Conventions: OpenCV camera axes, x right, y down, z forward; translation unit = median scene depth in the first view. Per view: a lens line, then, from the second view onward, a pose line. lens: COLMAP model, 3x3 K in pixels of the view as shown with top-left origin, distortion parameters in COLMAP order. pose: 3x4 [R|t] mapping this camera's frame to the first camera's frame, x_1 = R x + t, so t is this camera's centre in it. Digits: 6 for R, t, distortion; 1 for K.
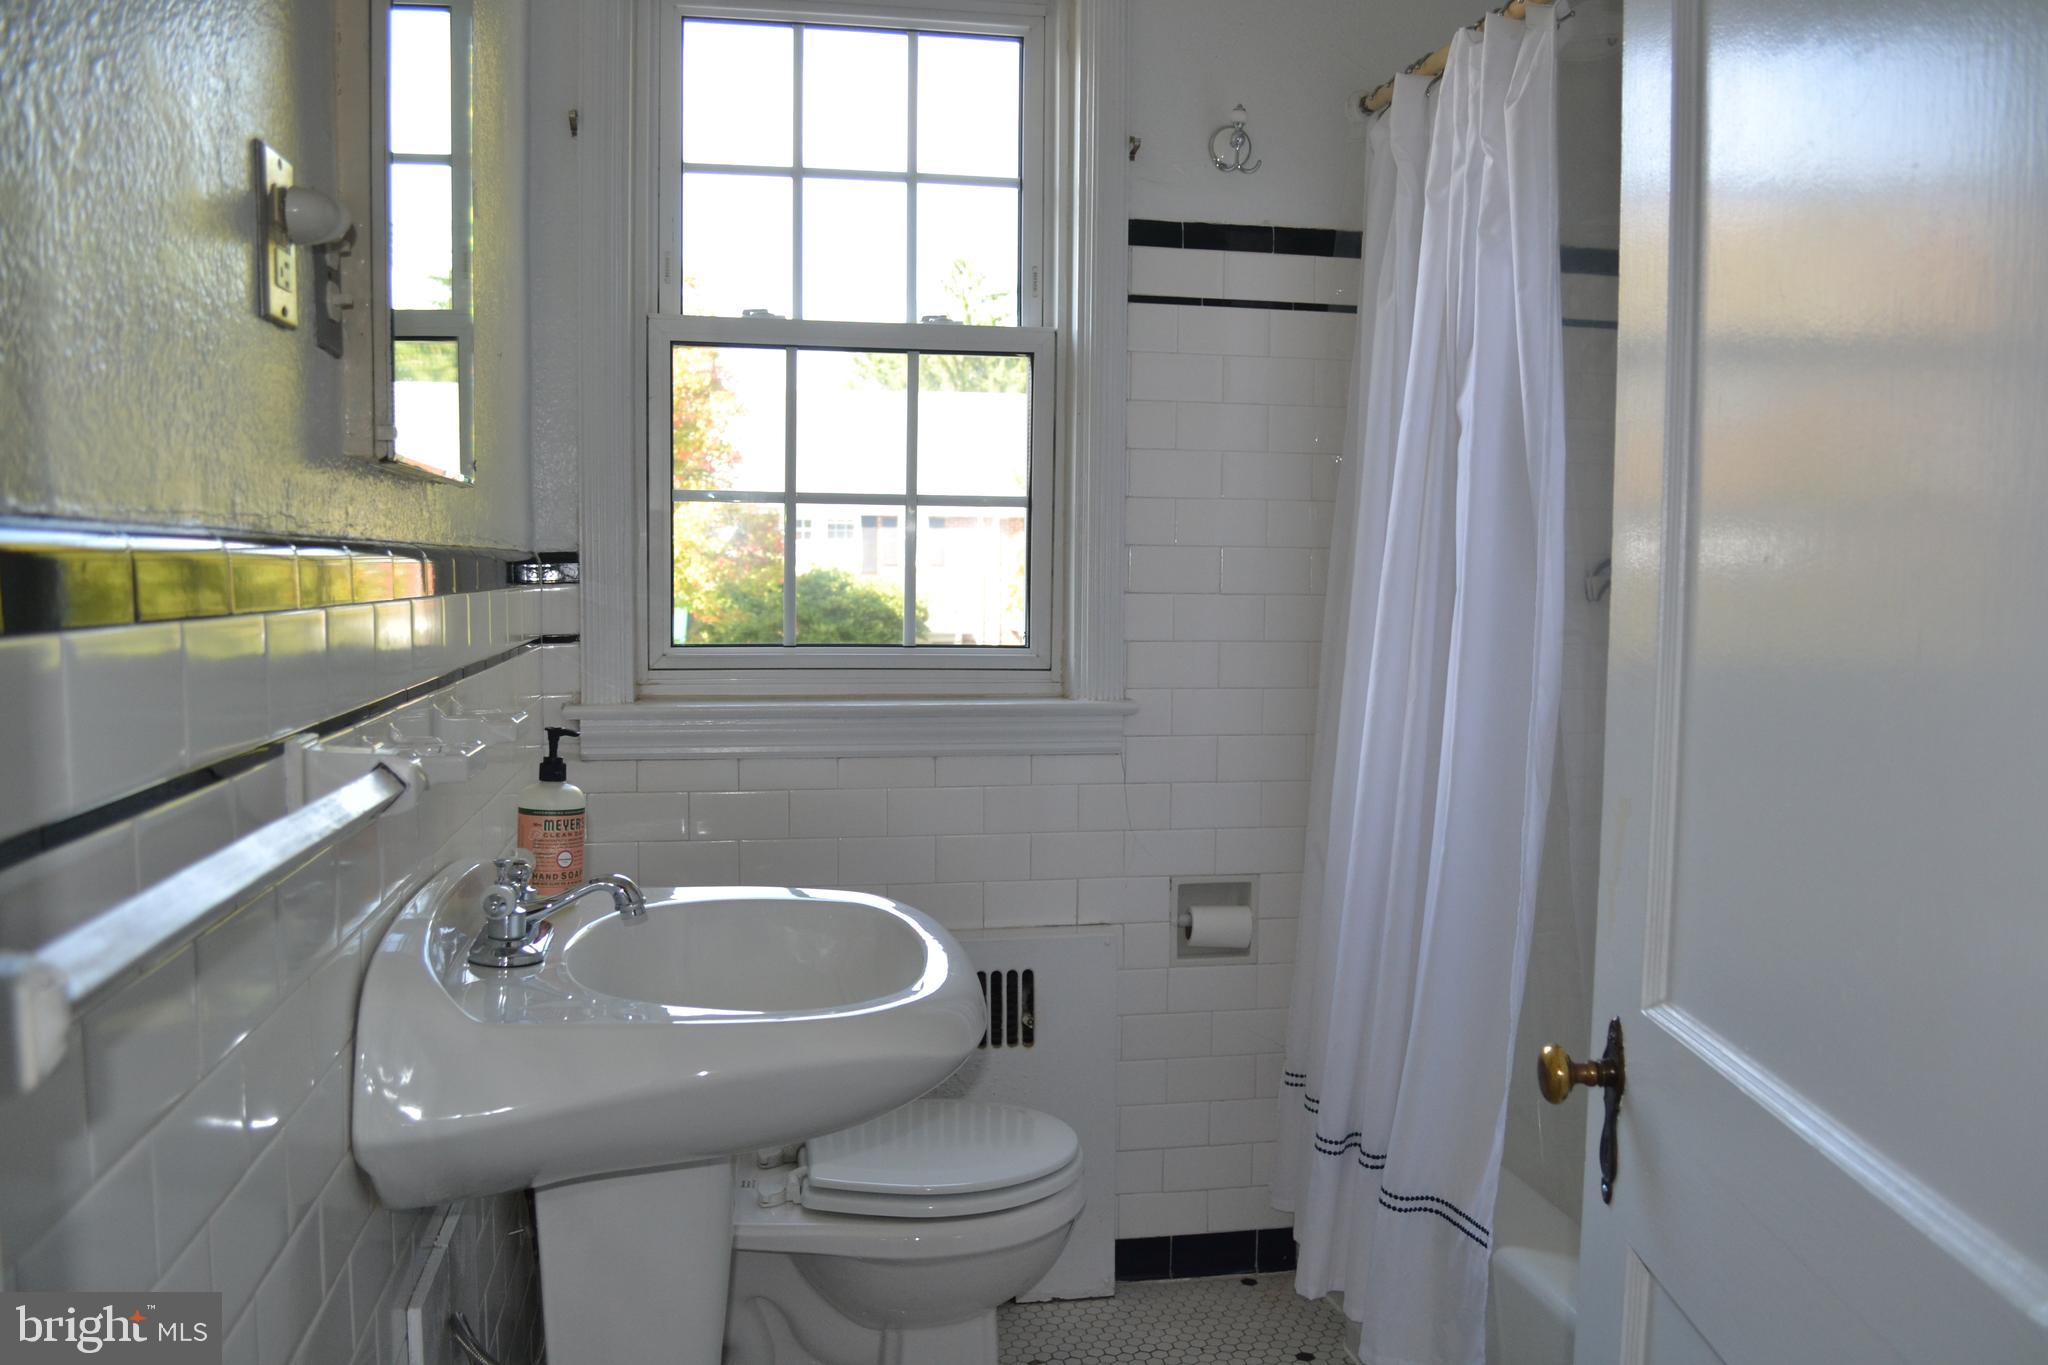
lens RADIAL K [[1623.2, 0, 1024.0], [0, 1623.2, 682.5], [0, 0, 1]] dist [-0.083145, 0.013589]
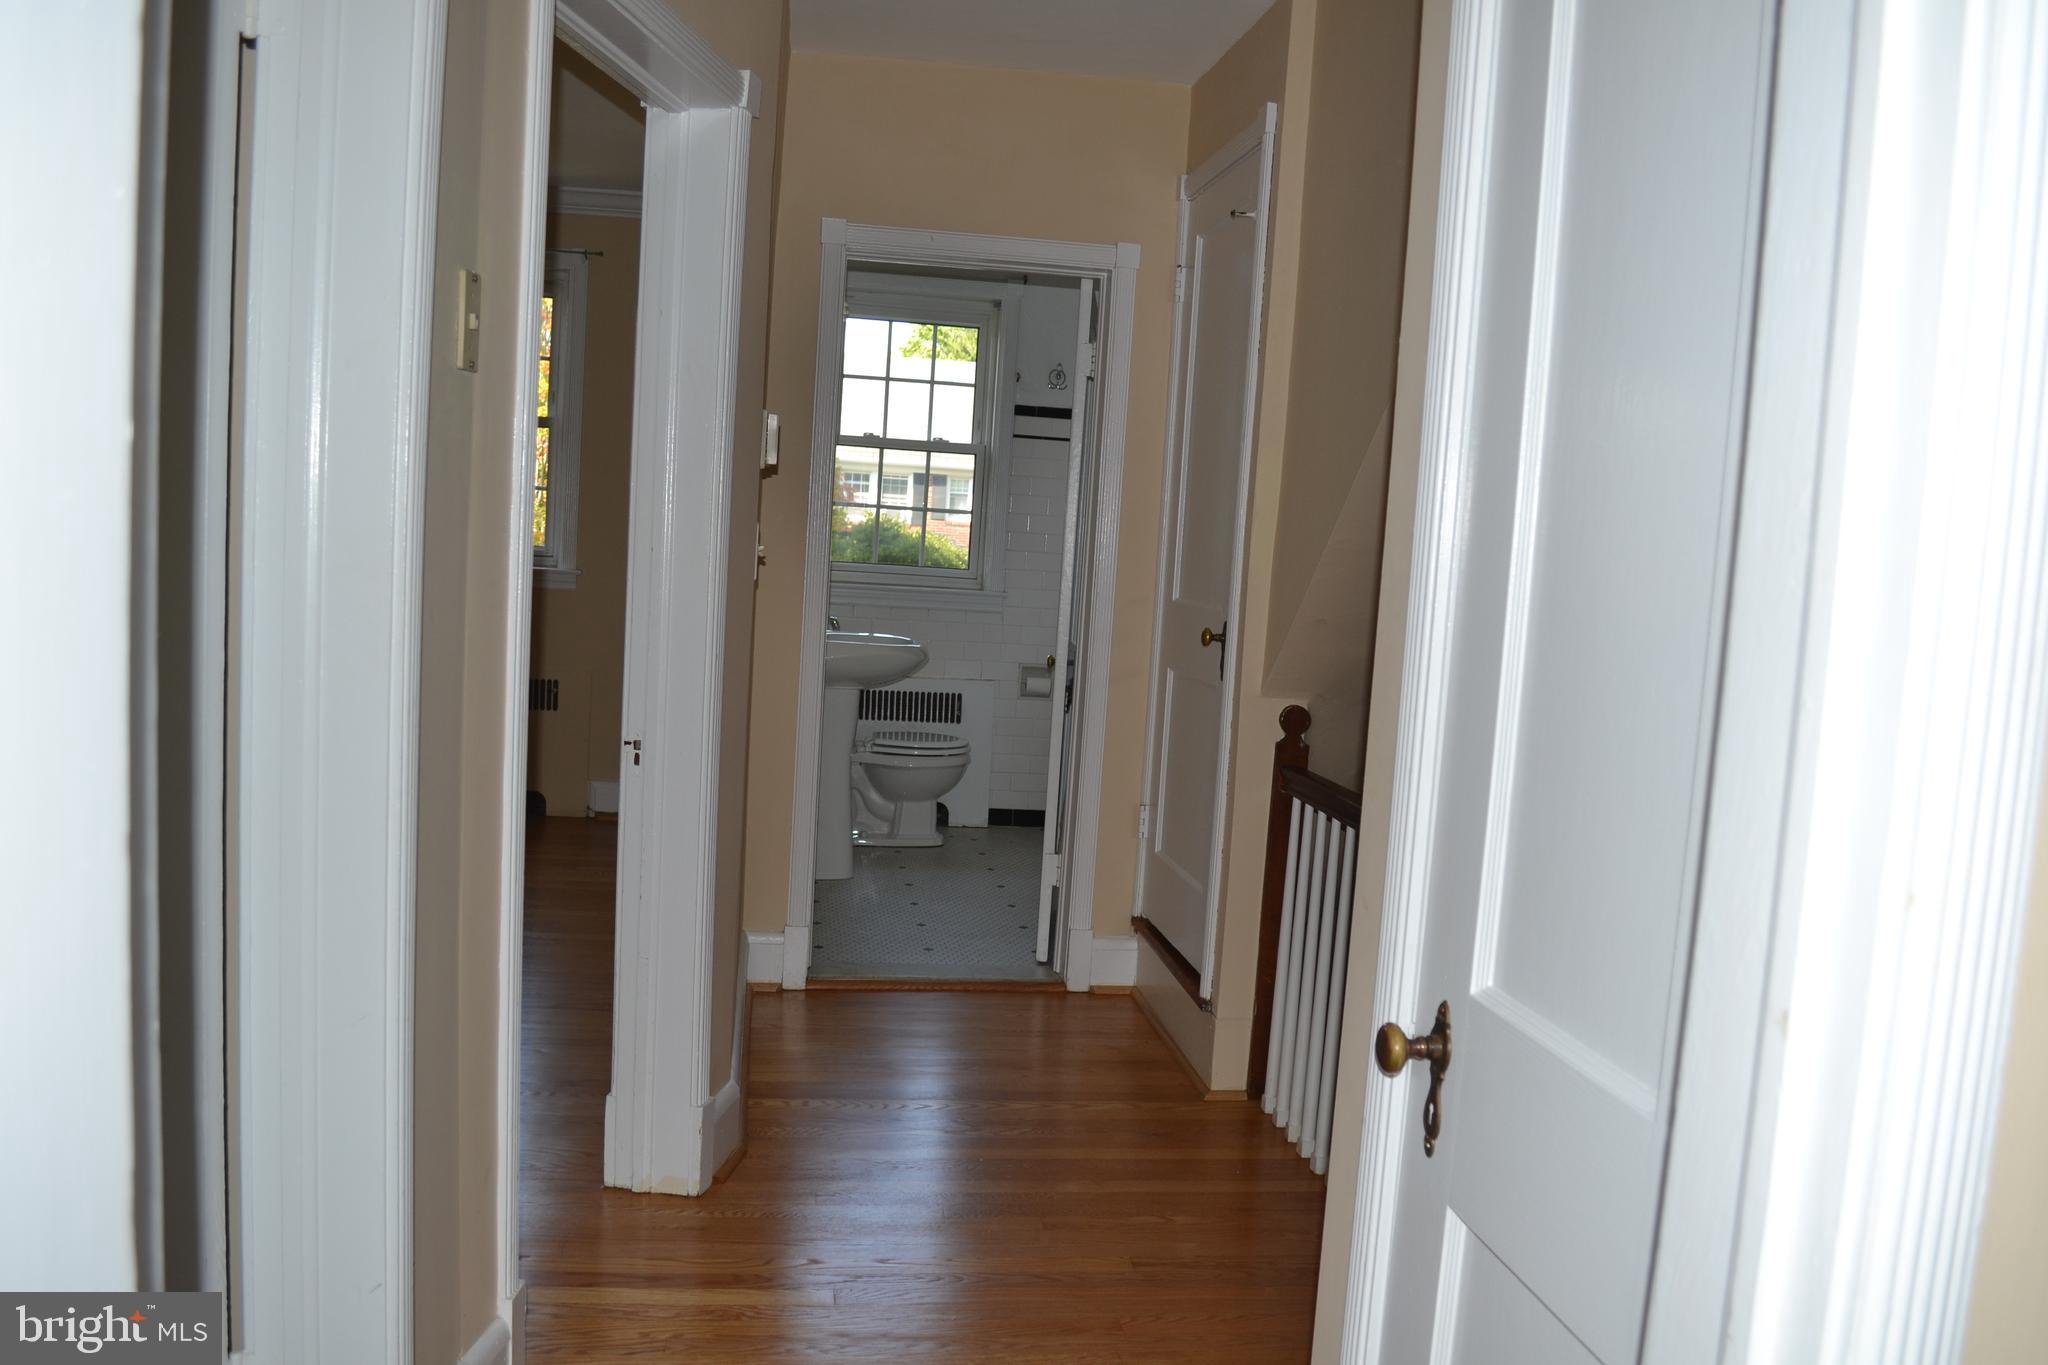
lens RADIAL K [[1623.2, 0, 1024.0], [0, 1623.2, 682.5], [0, 0, 1]] dist [-0.083145, 0.013589]
pose [[0.998101, 0.055499, -0.026743, 0.170937], [-0.054807, 0.998160, 0.025936, 0.084948], [0.028133, -0.024421, 0.999306, -1.570541]]
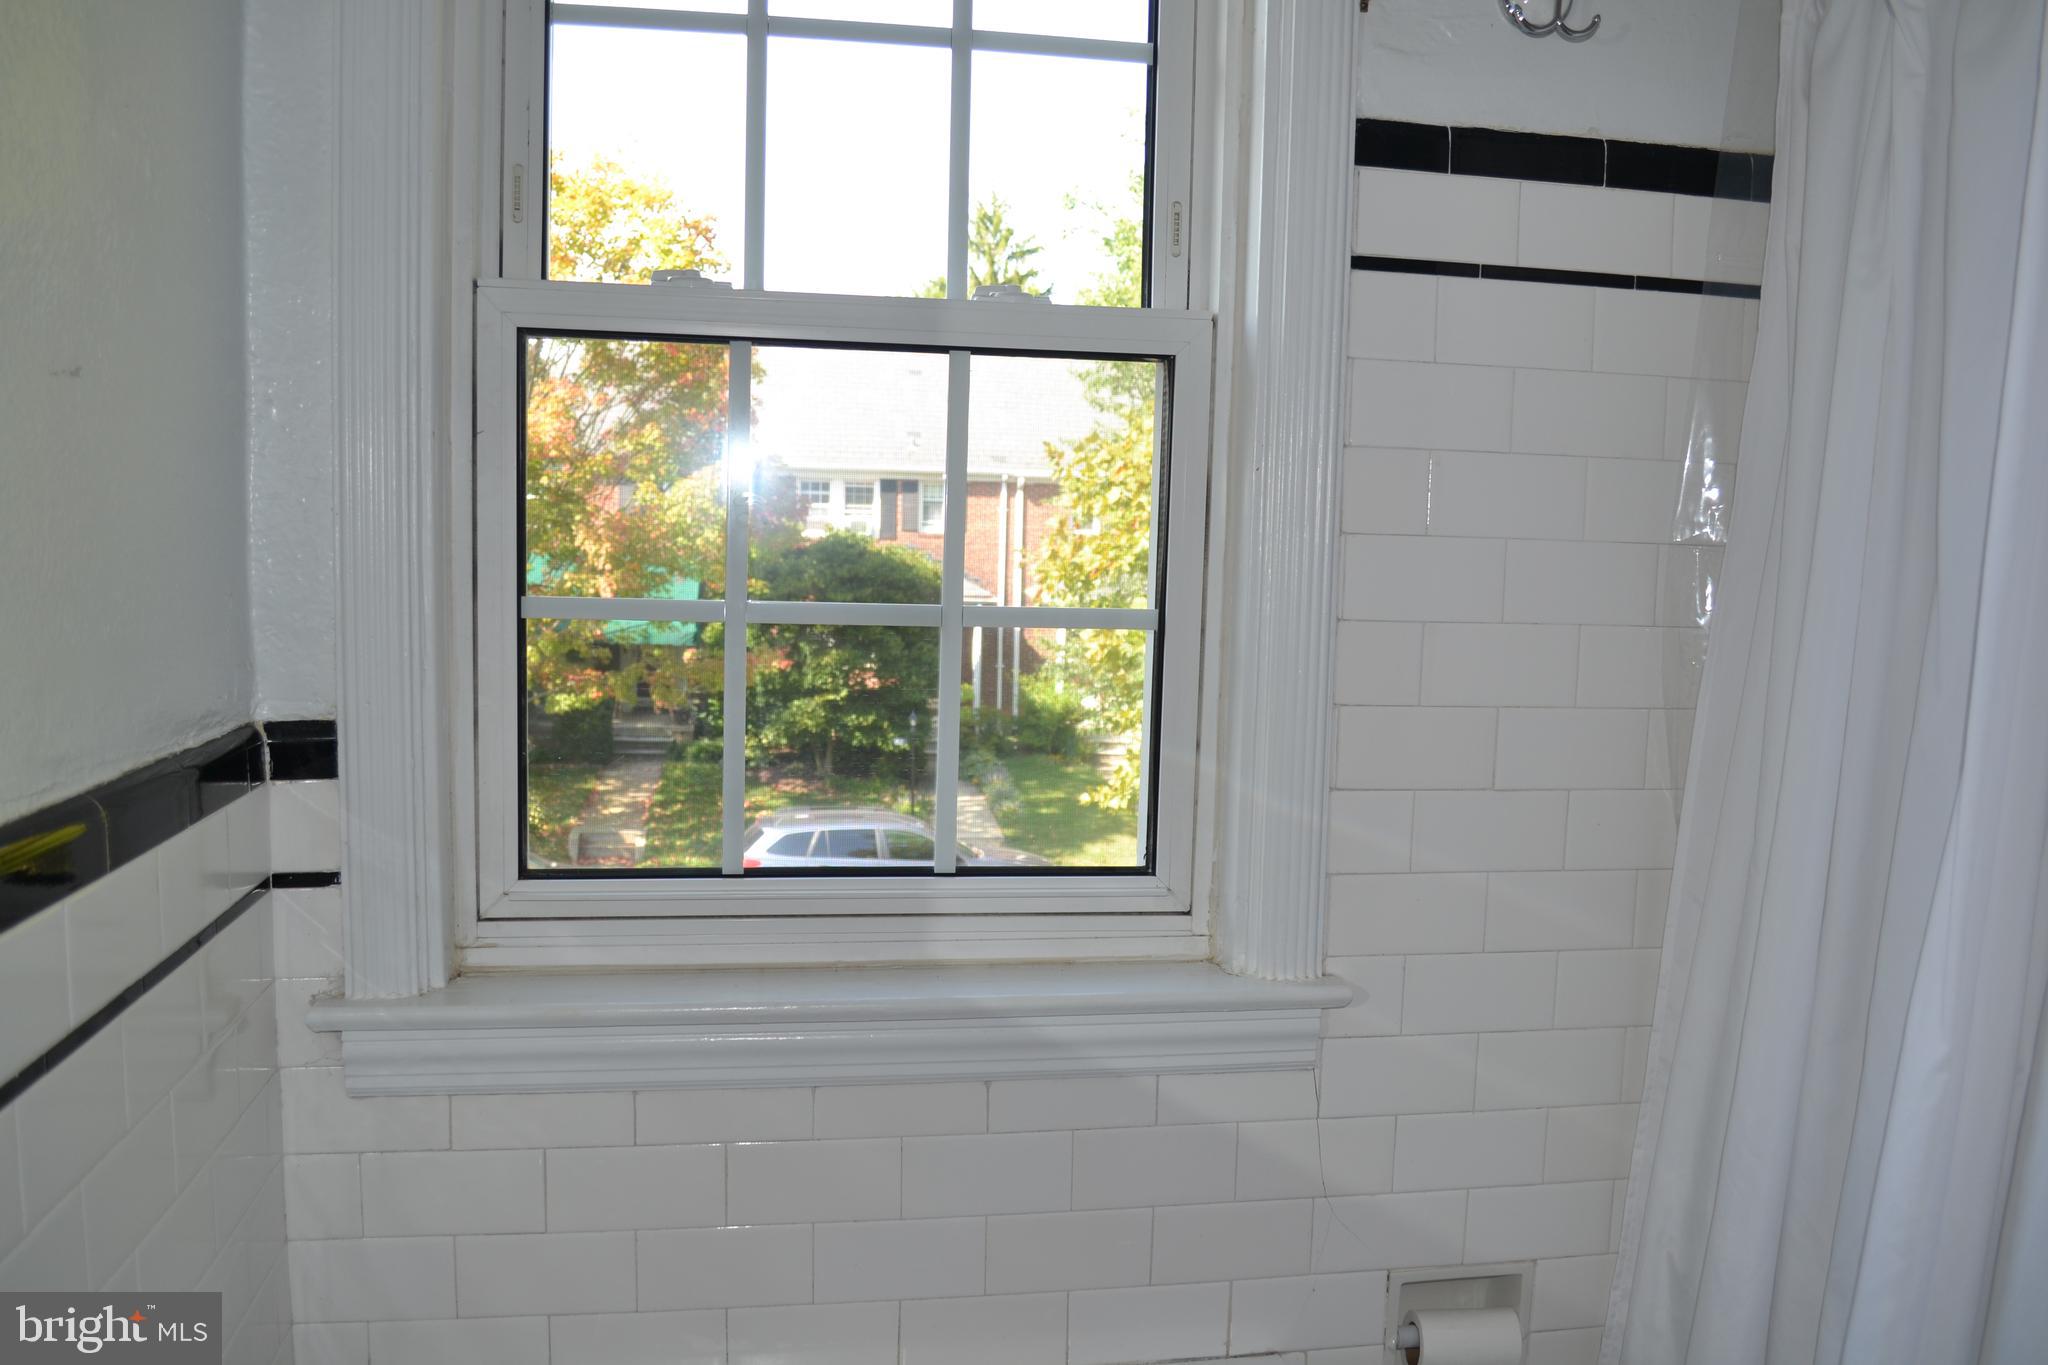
lens RADIAL K [[1649.6, 0, 1024.0], [0, 1649.6, 682.5], [0, 0, 1]] dist [-0.094732, -0.001760]
pose [[0.999770, 0.017748, -0.012052, -0.037768], [-0.017482, 0.999609, 0.021809, -0.103581], [0.012435, -0.021593, 0.999690, 0.435151]]
